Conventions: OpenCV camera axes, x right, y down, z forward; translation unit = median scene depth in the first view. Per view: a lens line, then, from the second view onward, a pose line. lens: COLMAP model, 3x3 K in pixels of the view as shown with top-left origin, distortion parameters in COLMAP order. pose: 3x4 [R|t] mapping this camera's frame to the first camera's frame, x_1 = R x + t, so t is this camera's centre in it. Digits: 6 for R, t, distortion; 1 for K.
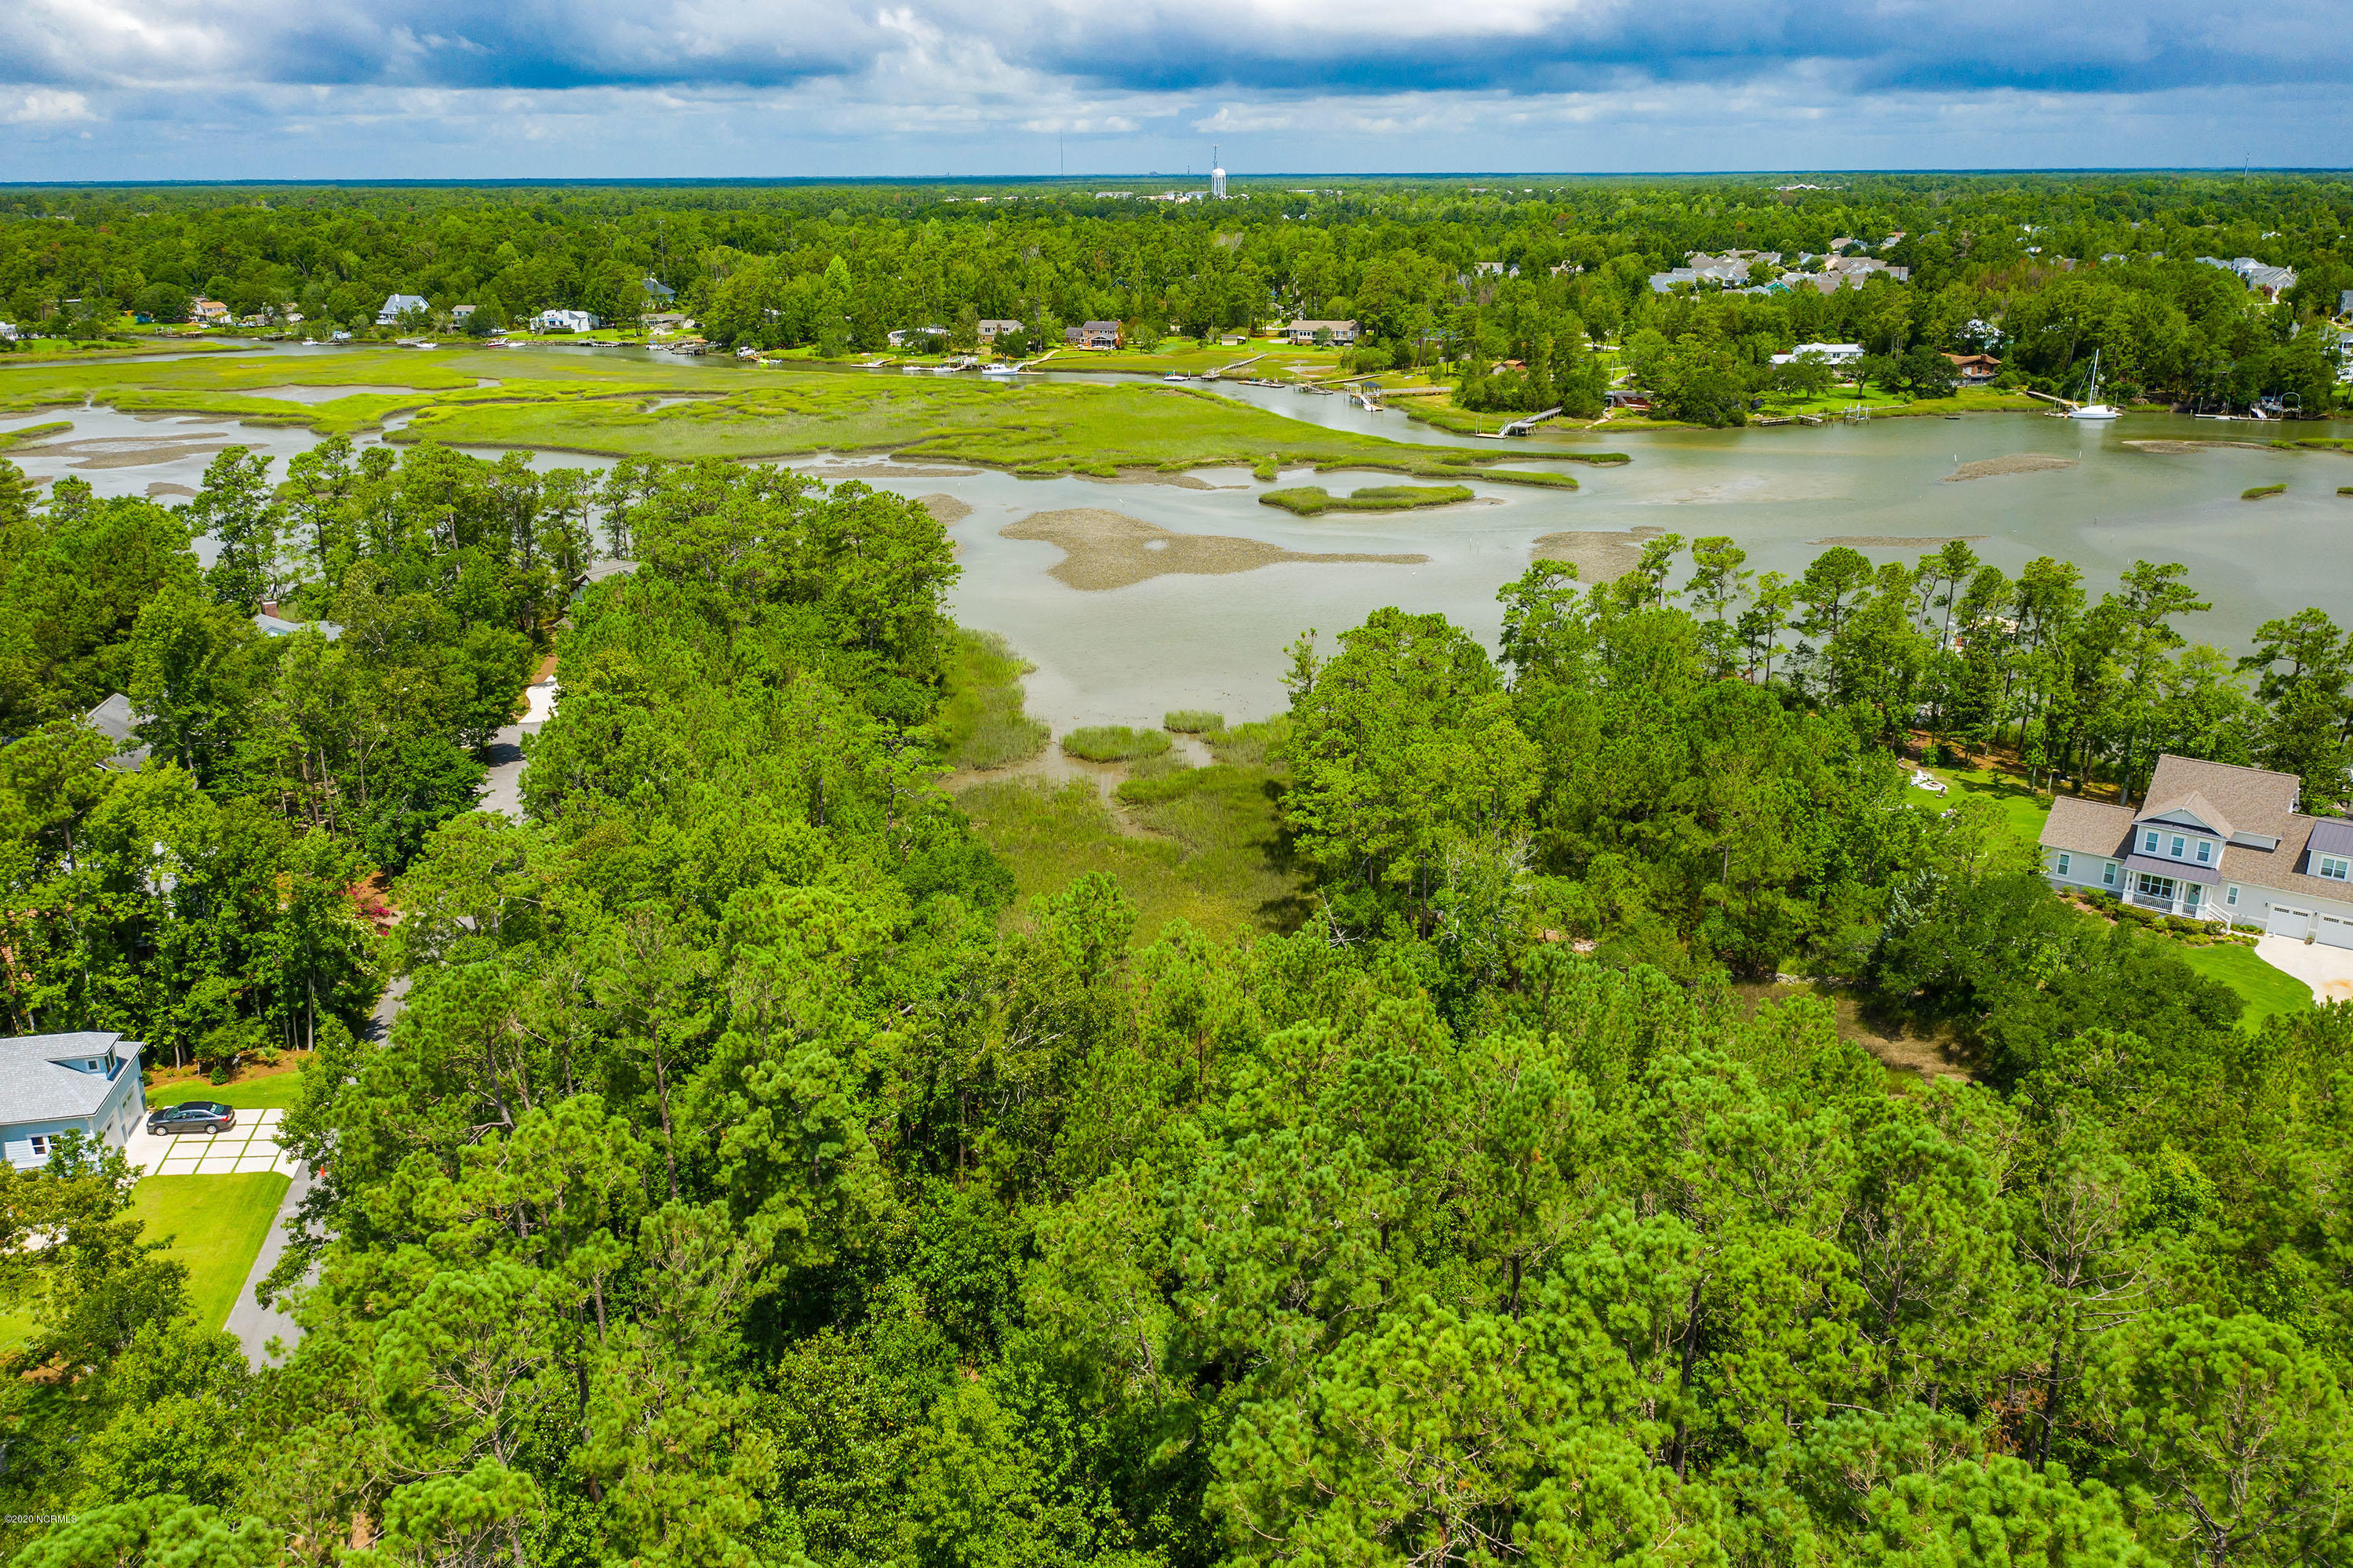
lens RADIAL K [[1854.5, 0, 1176.5], [0, 1854.5, 784.0], [0, 0, 1]] dist [-0.011118, 0.011290]
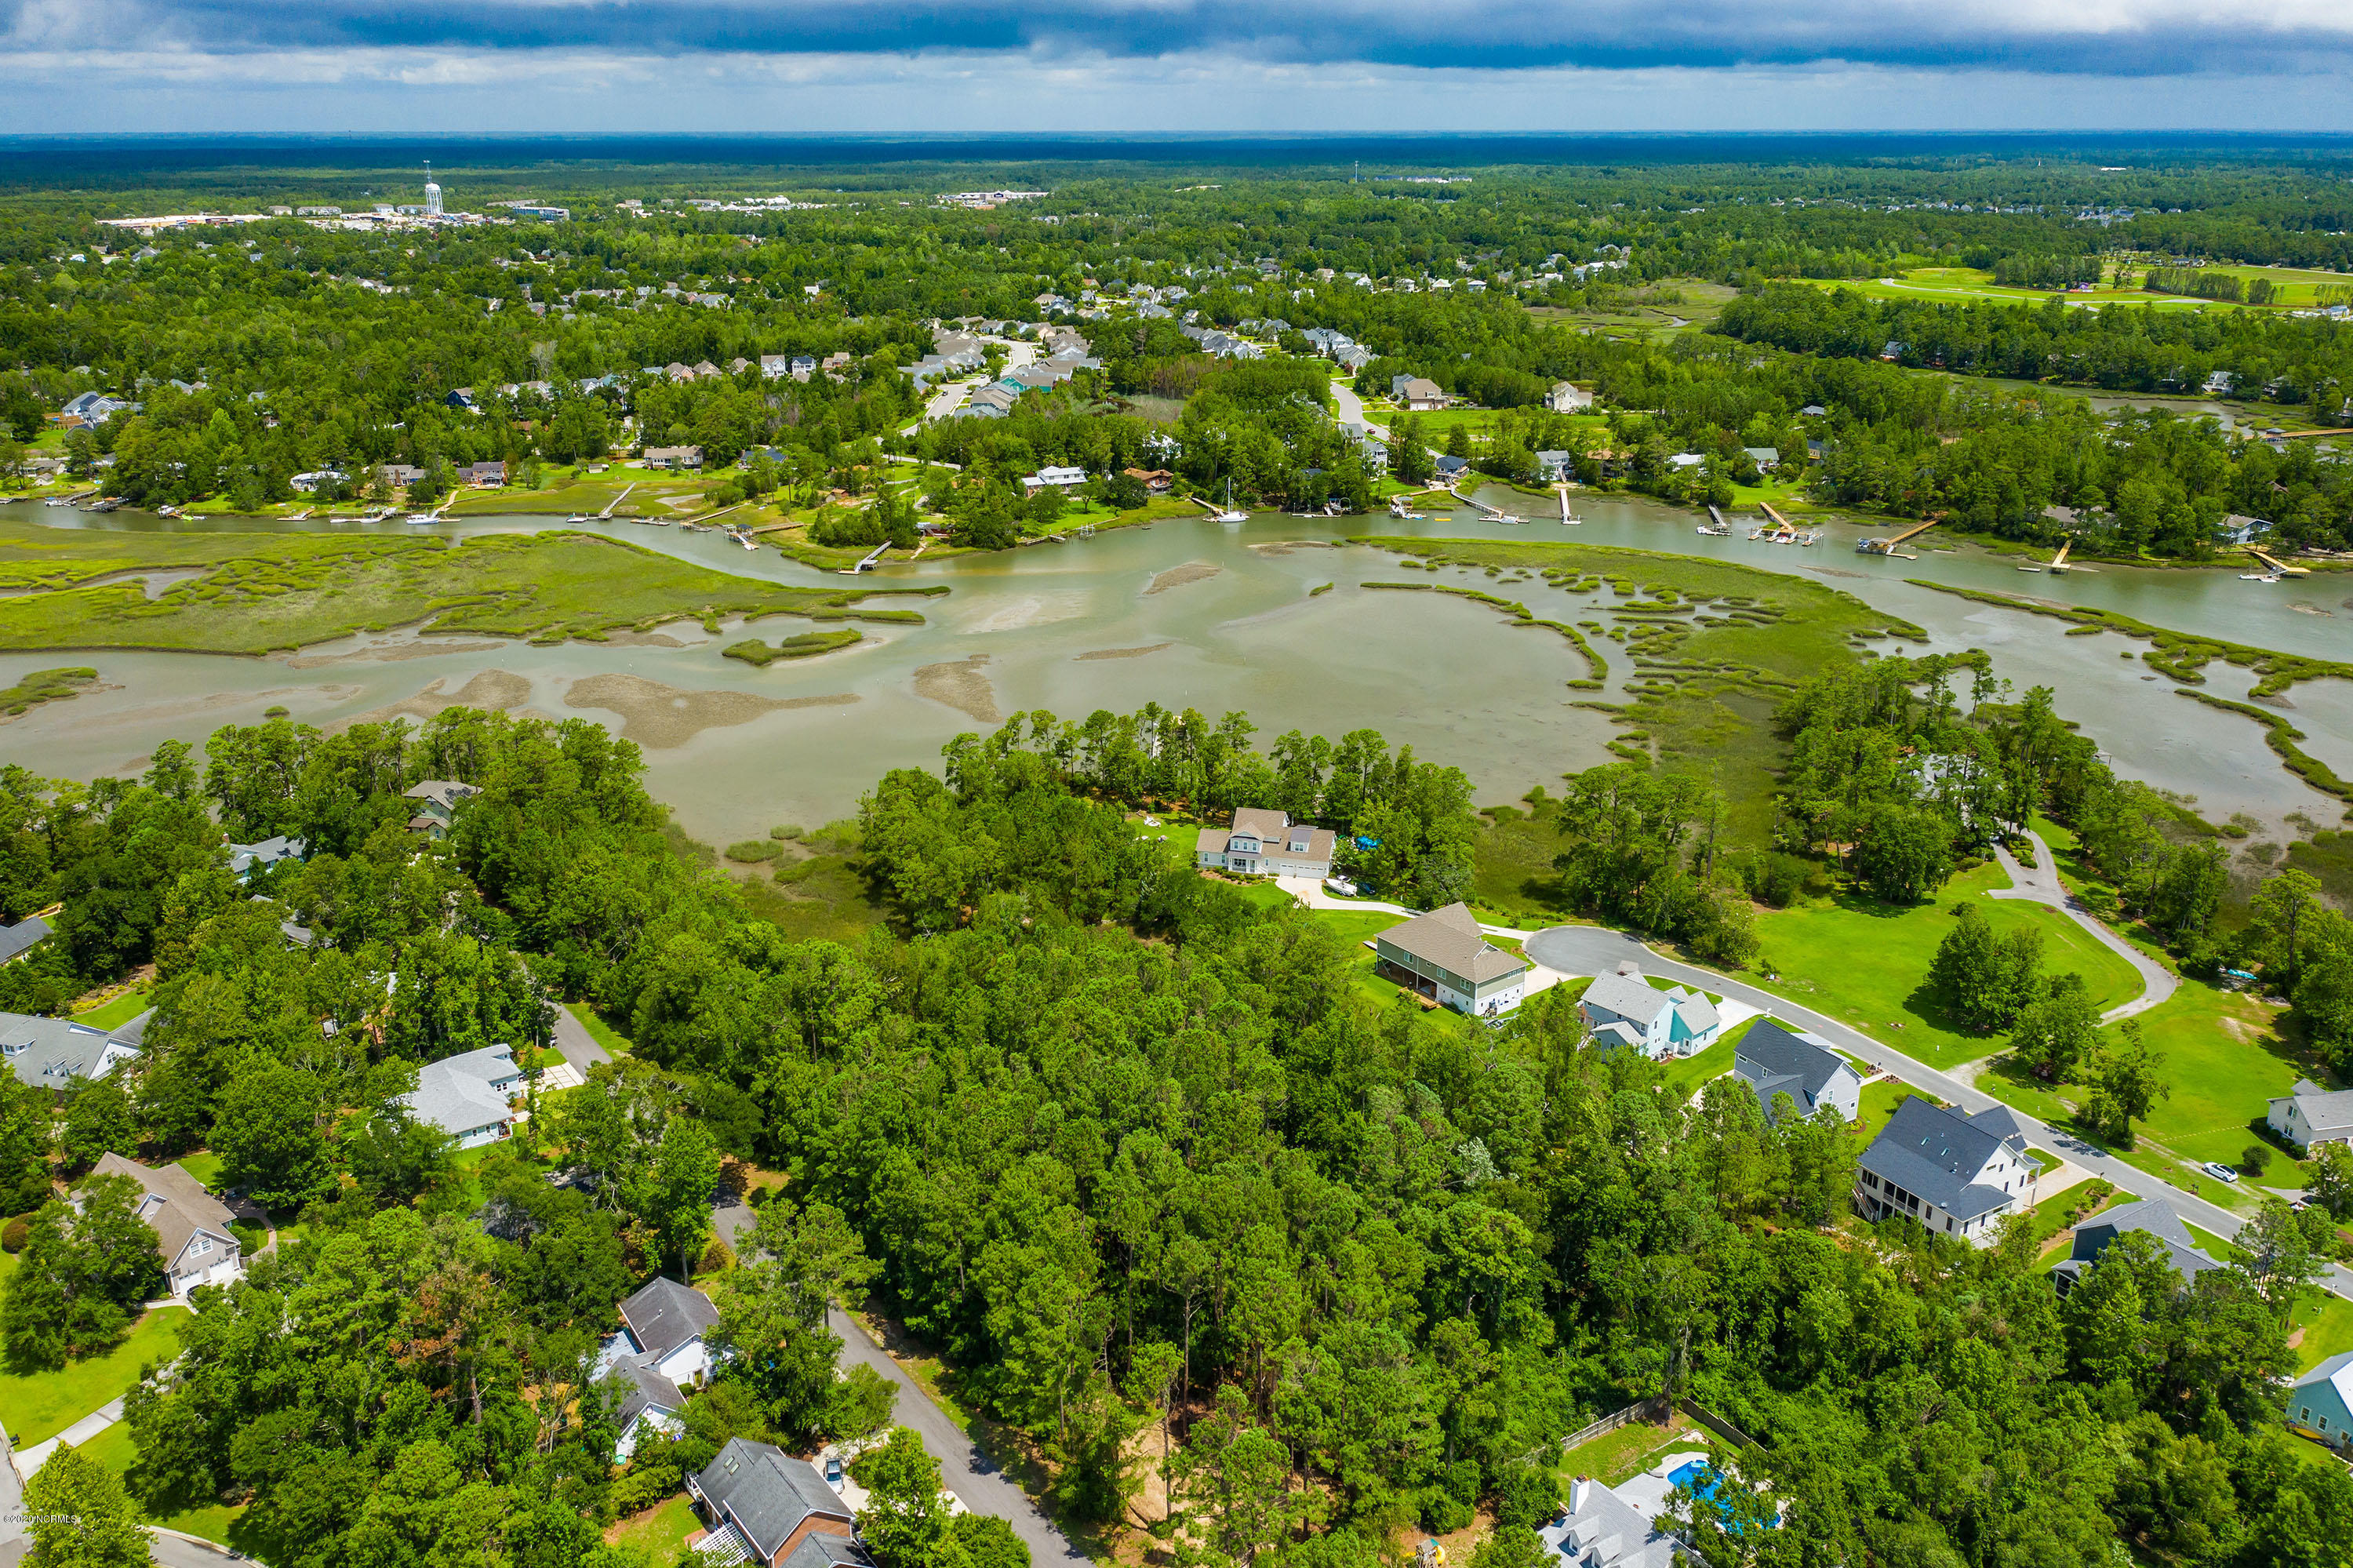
lens RADIAL K [[1889.3, 0, 1176.5], [0, 1889.3, 784.0], [0, 0, 1]] dist [-0.026218, 0.045073]
pose [[0.919053, -0.125206, 0.373718, -0.145353], [0.118579, 0.992107, 0.040775, -0.048768], [-0.375874, 0.006841, 0.926646, -0.396623]]
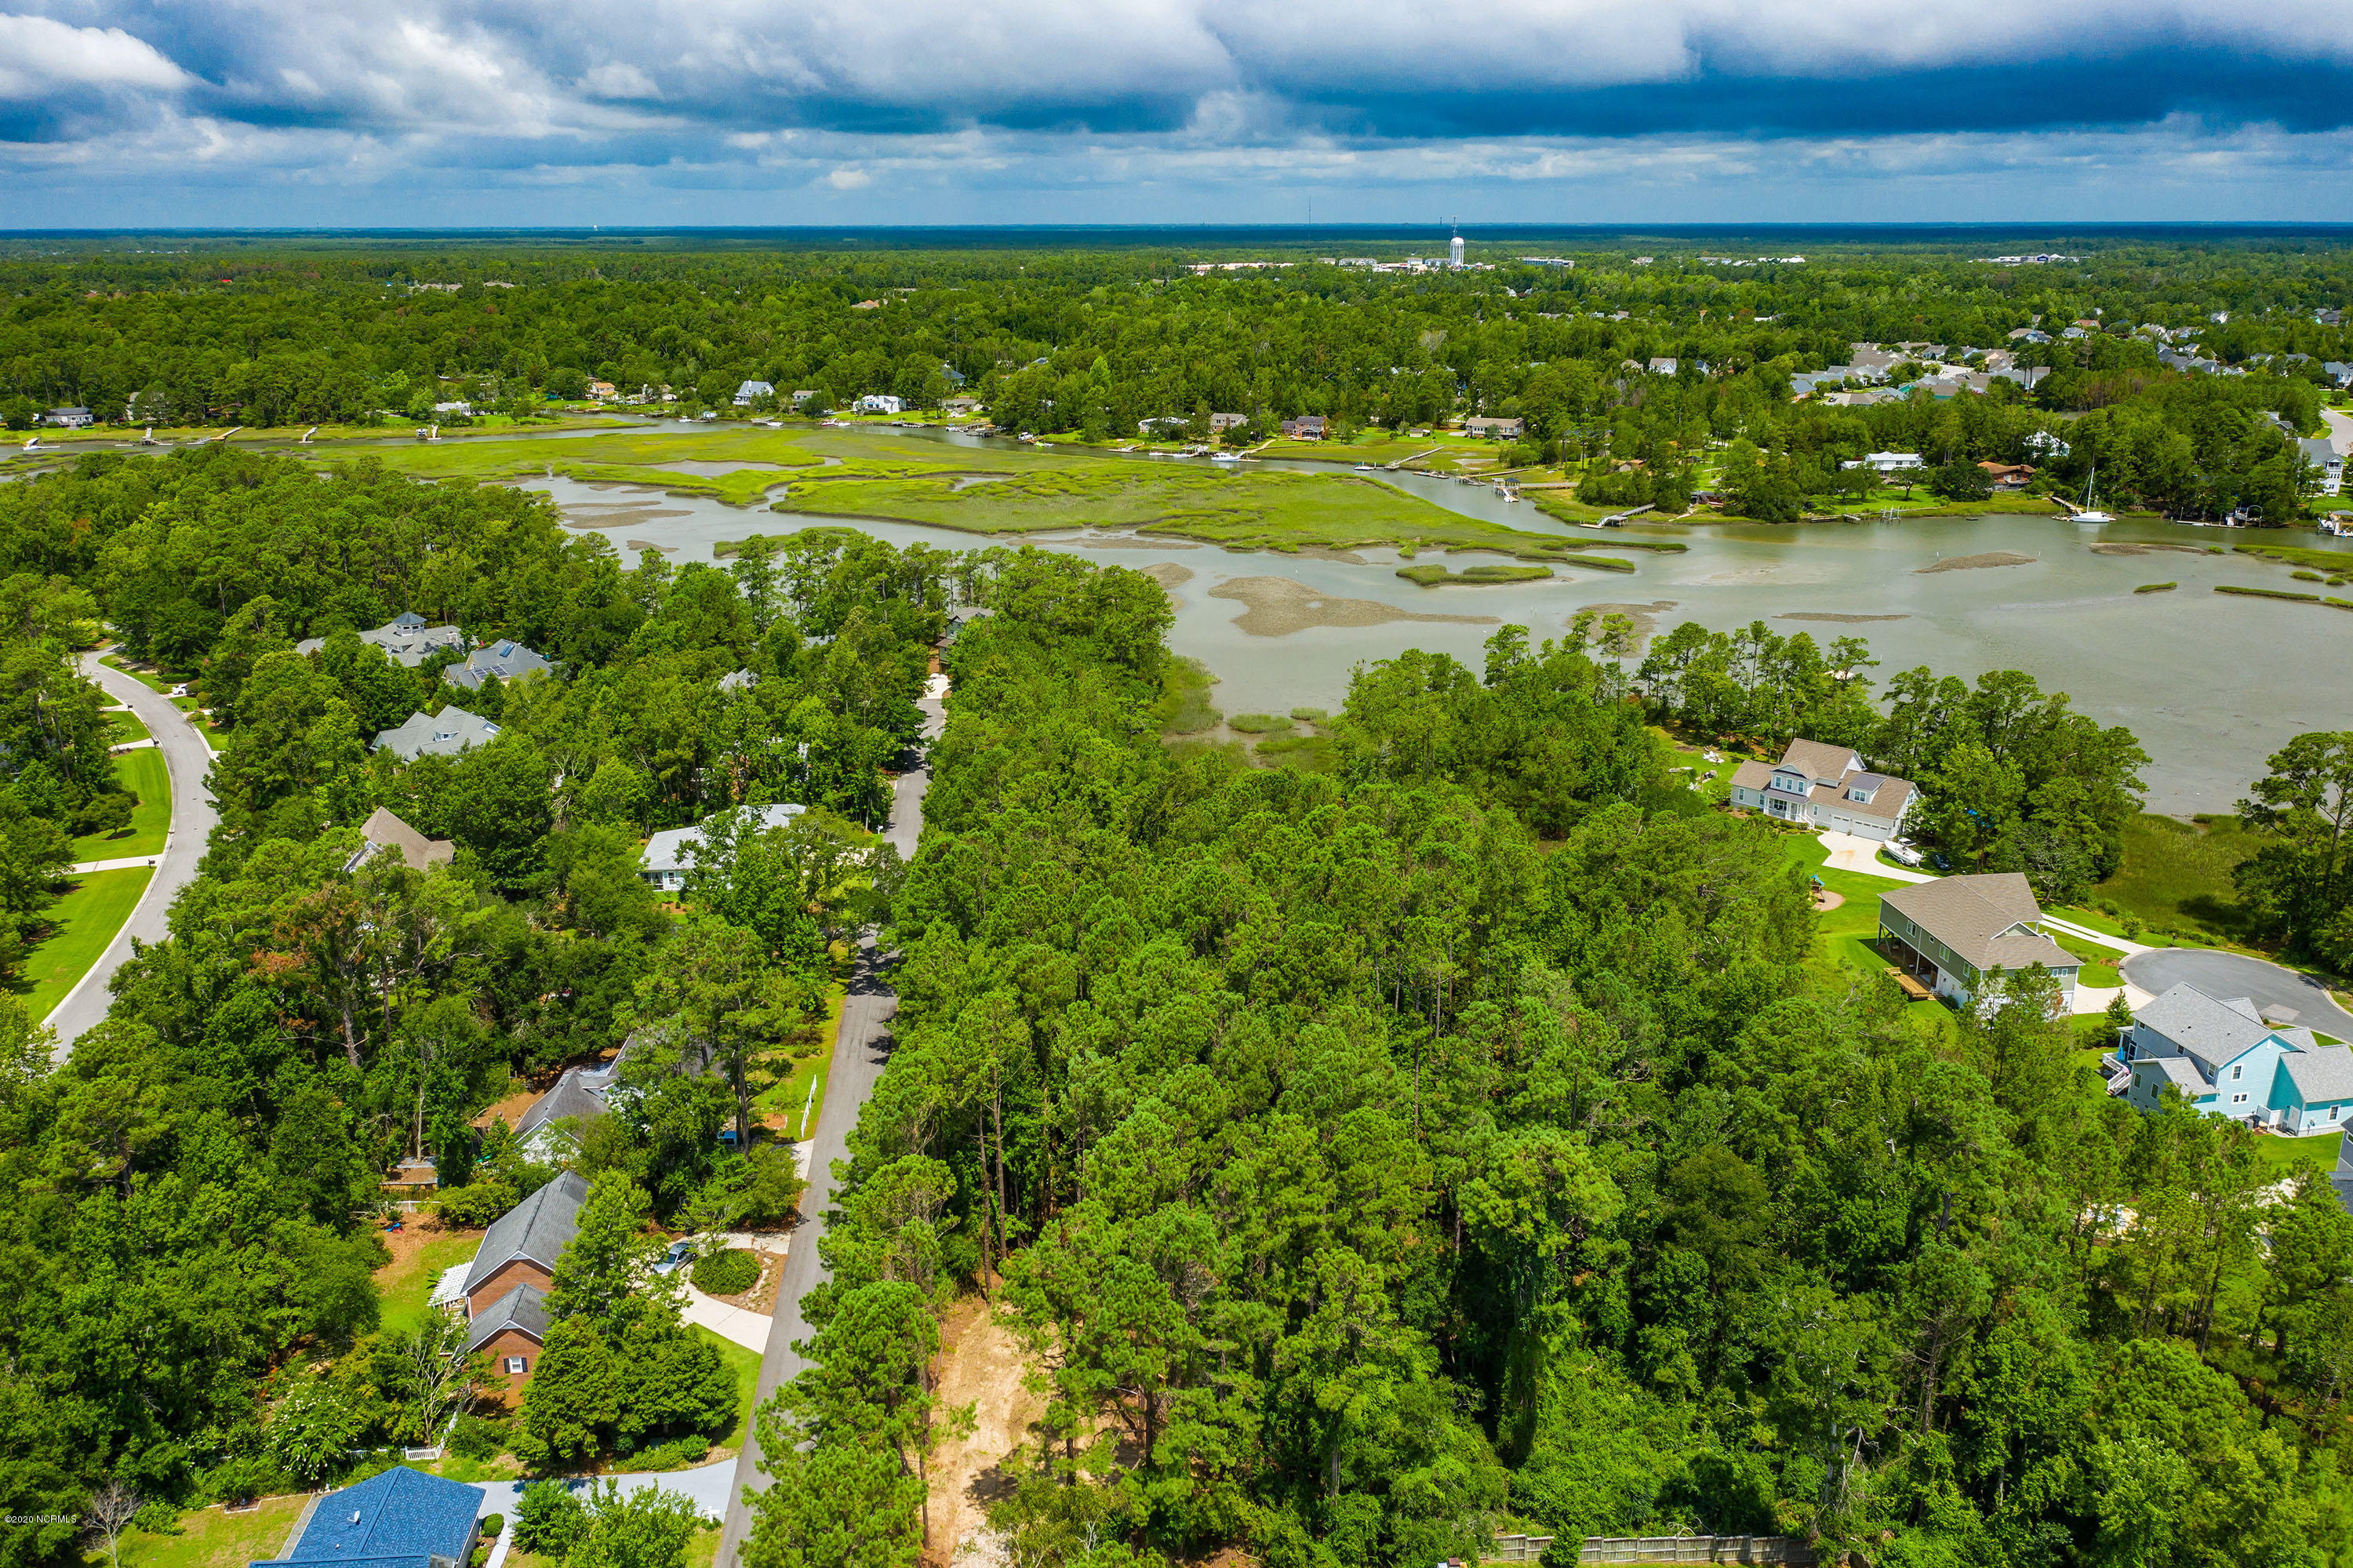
lens RADIAL K [[1862.1, 0, 1176.5], [0, 1862.1, 784.0], [0, 0, 1]] dist [-0.010977, 0.008046]
pose [[0.991442, 0.041003, -0.123938, 0.044138], [-0.043912, 0.998818, -0.020829, 0.030178], [0.122938, 0.026093, 0.992071, -0.295574]]
